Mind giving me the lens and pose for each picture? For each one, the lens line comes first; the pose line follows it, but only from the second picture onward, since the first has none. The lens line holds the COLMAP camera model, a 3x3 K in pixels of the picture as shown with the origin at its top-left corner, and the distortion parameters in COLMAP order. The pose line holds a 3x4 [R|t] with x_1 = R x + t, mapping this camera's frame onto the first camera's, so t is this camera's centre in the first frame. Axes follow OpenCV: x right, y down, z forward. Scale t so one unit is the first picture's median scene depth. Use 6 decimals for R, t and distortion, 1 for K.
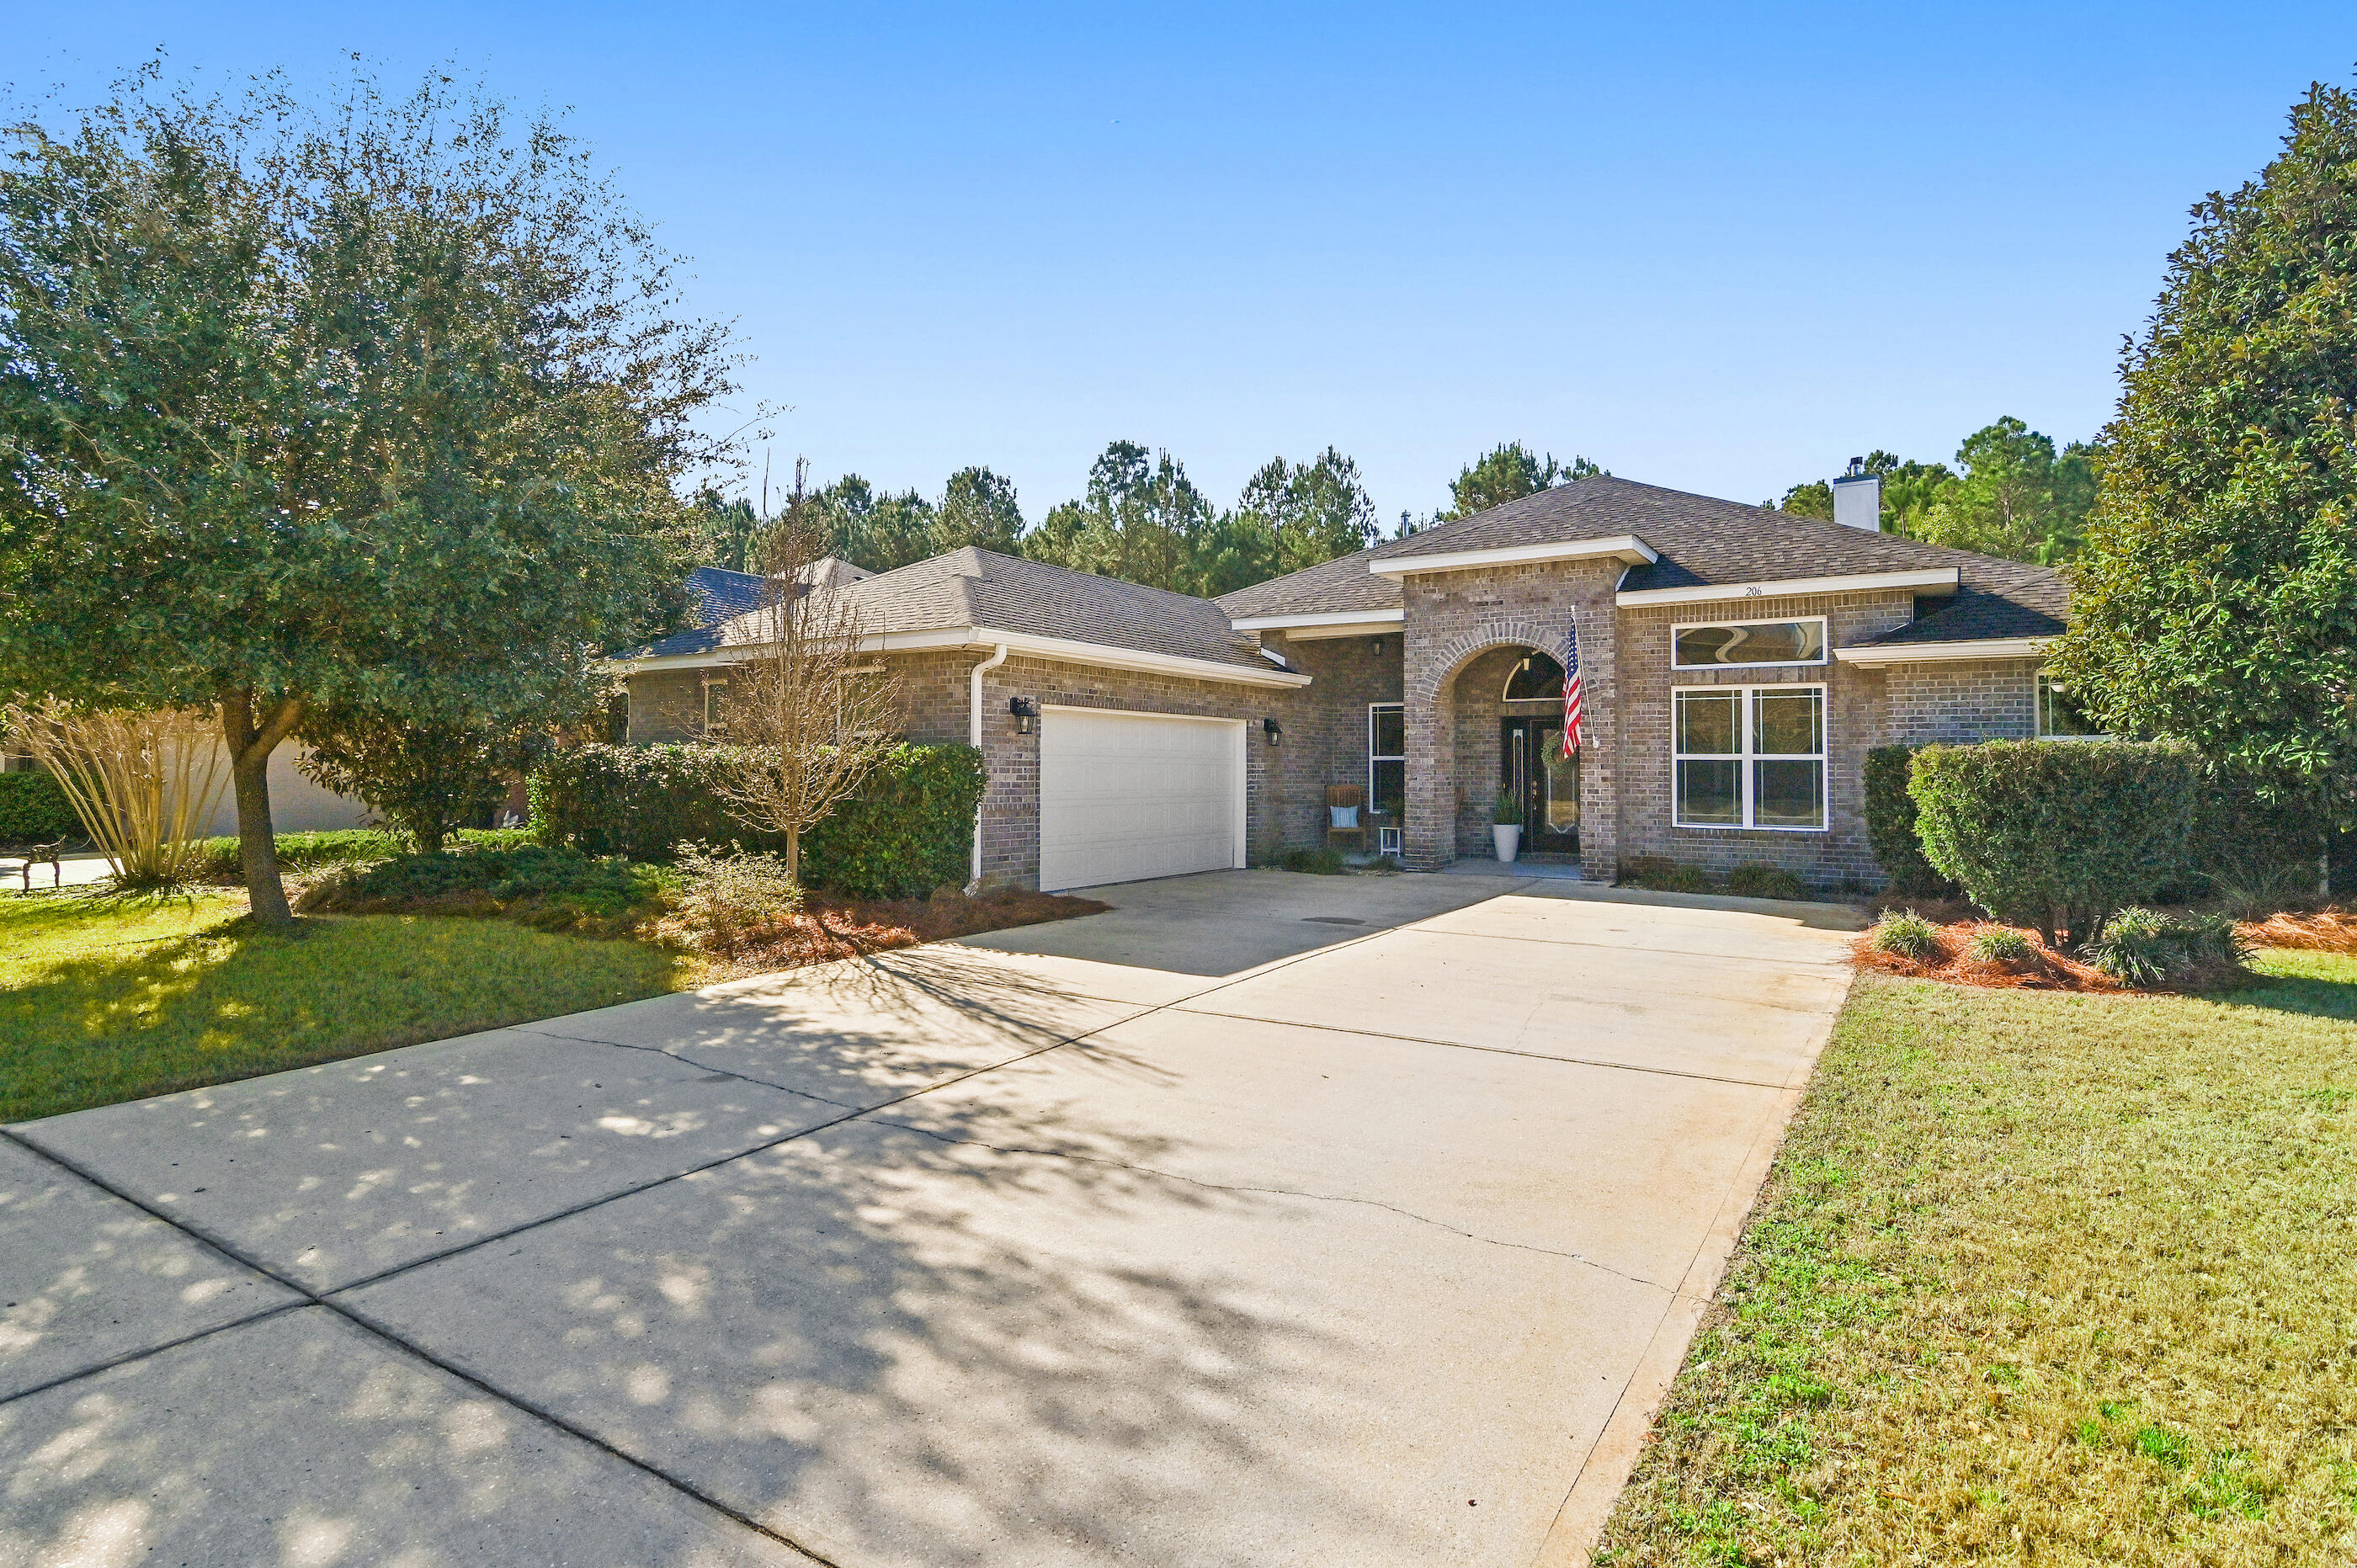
lens RADIAL K [[1152.9, 0, 1182.9], [0, 1152.9, 680.1], [0, 0, 1]] dist [-0.015273, -0.000048]
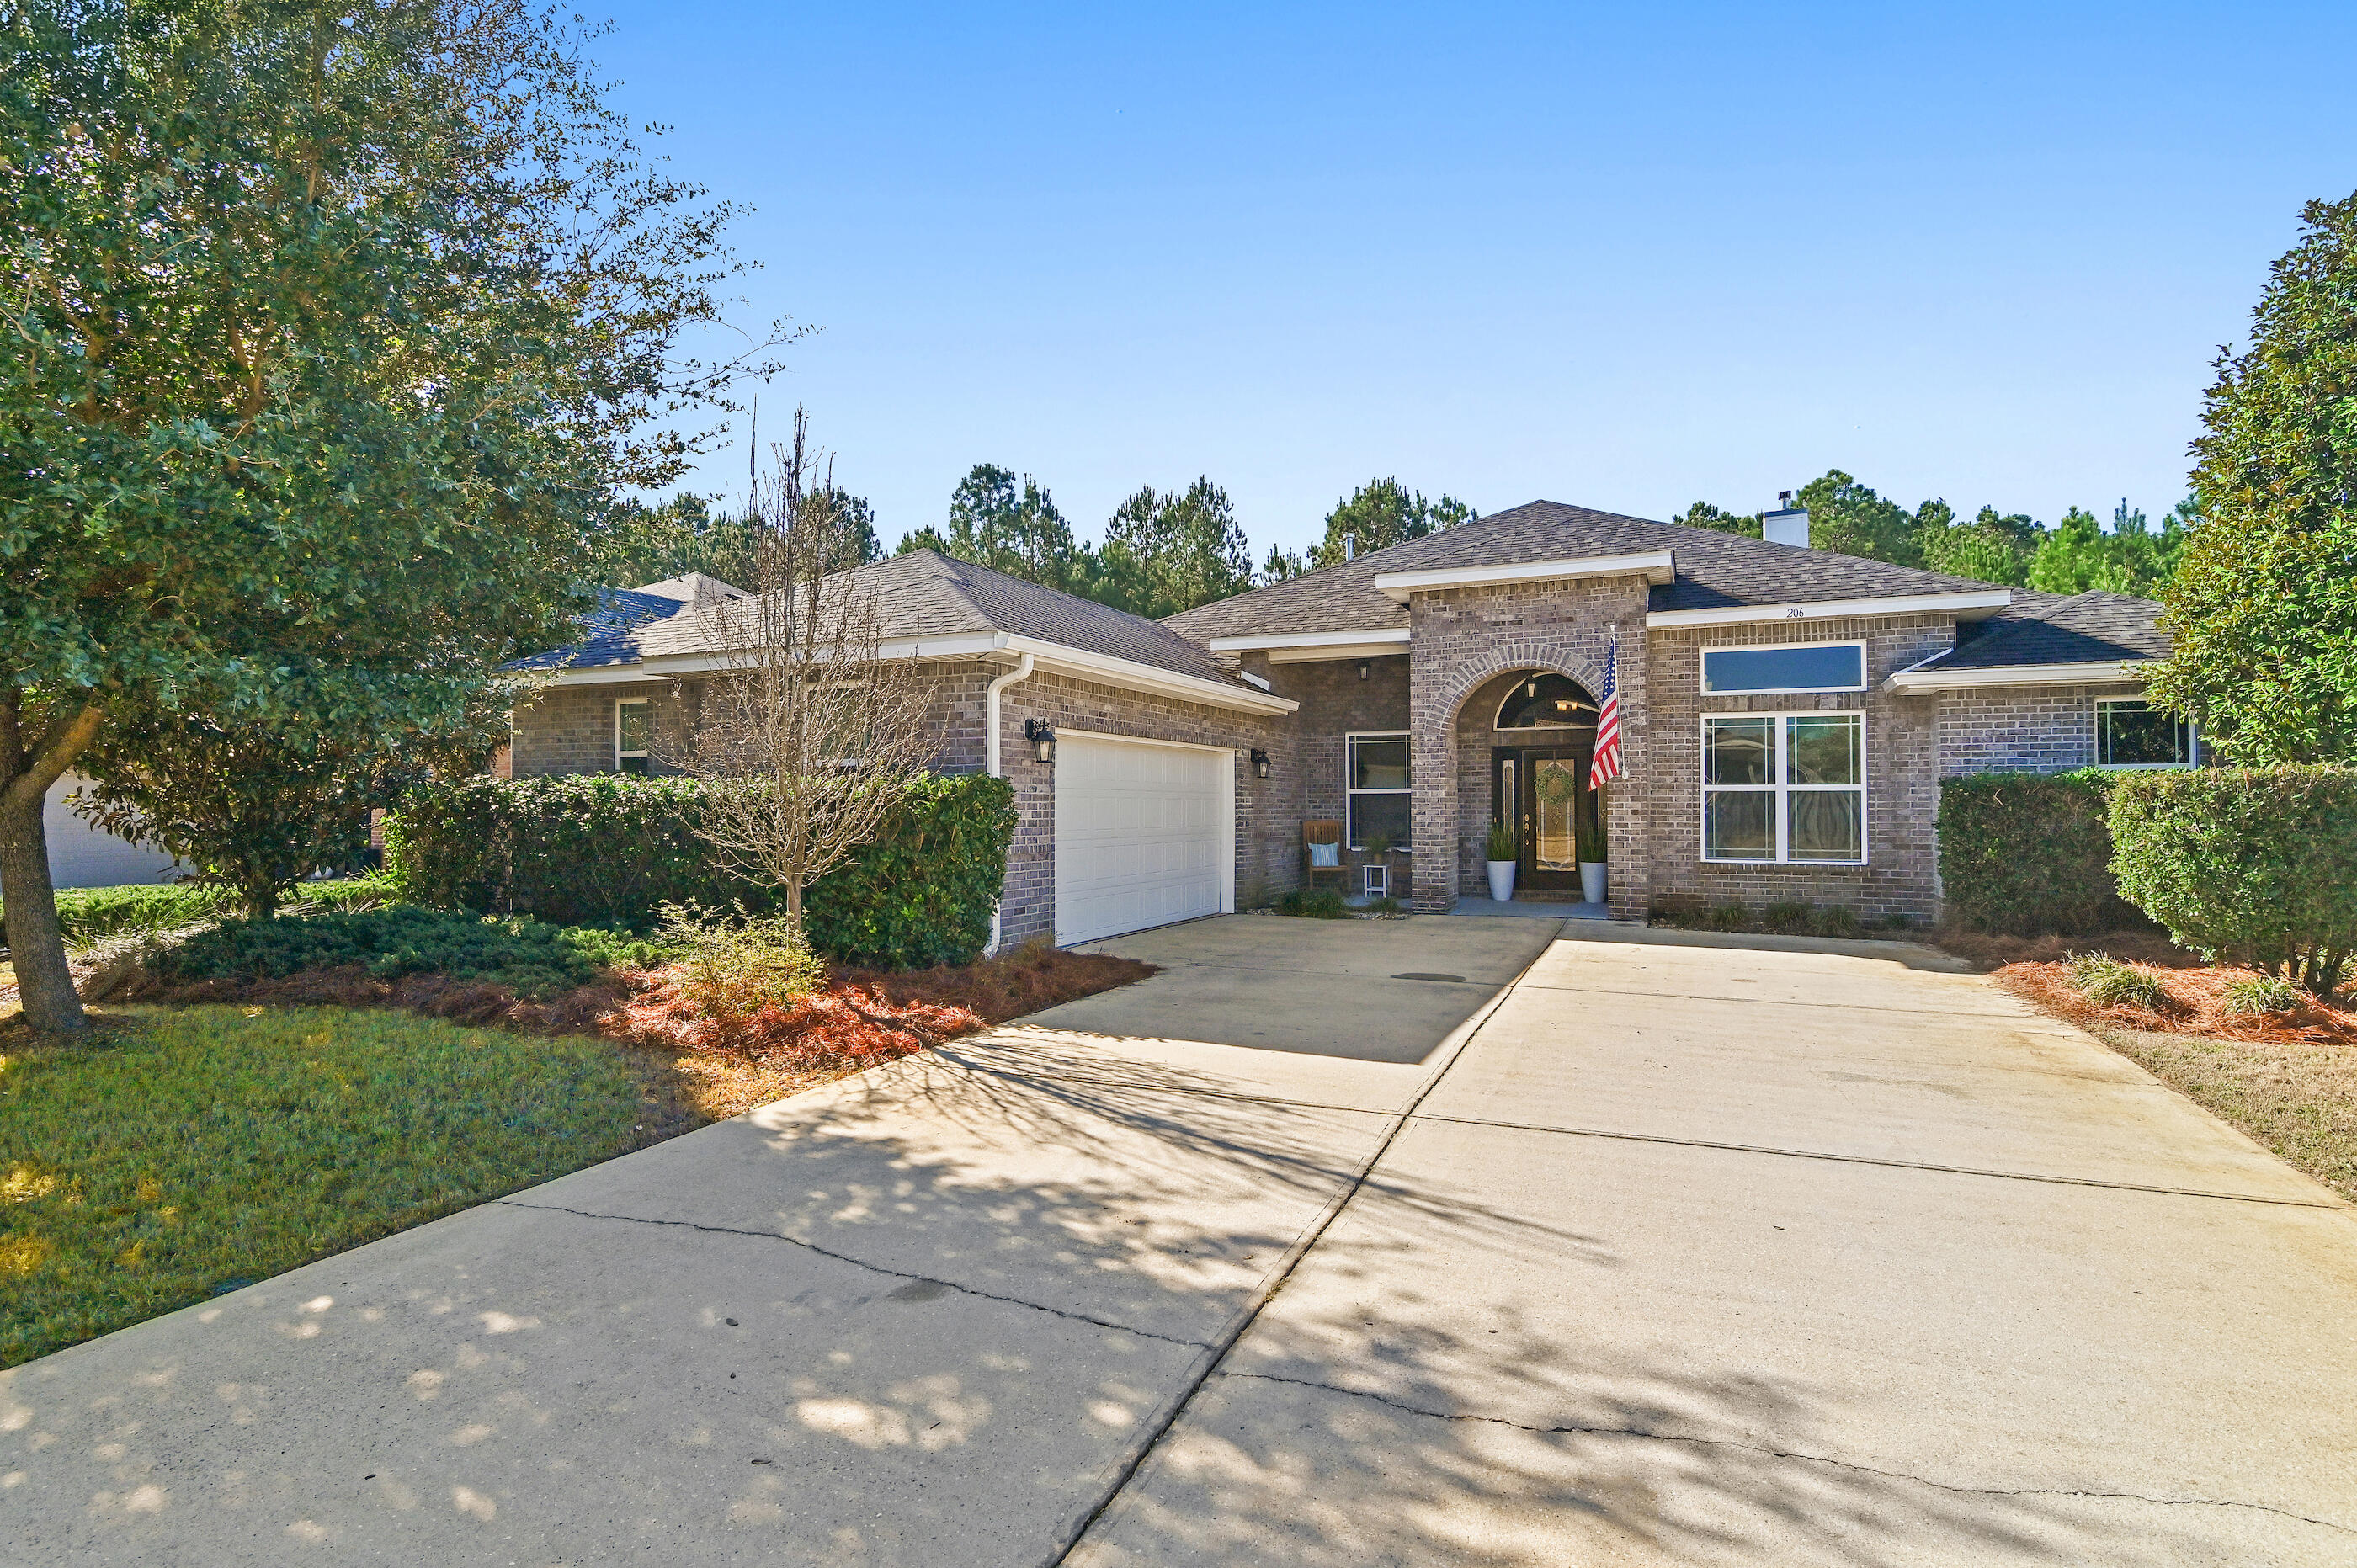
lens RADIAL K [[1141.5, 0, 1176.3], [0, 1141.5, 739.5], [0, 0, 1]] dist [-0.015625, -0.000049]
pose [[0.989996, 0.002665, 0.141072, -0.147349], [-0.005486, 0.999793, 0.019607, 0.012180], [-0.140990, -0.020185, 0.989805, 0.152184]]
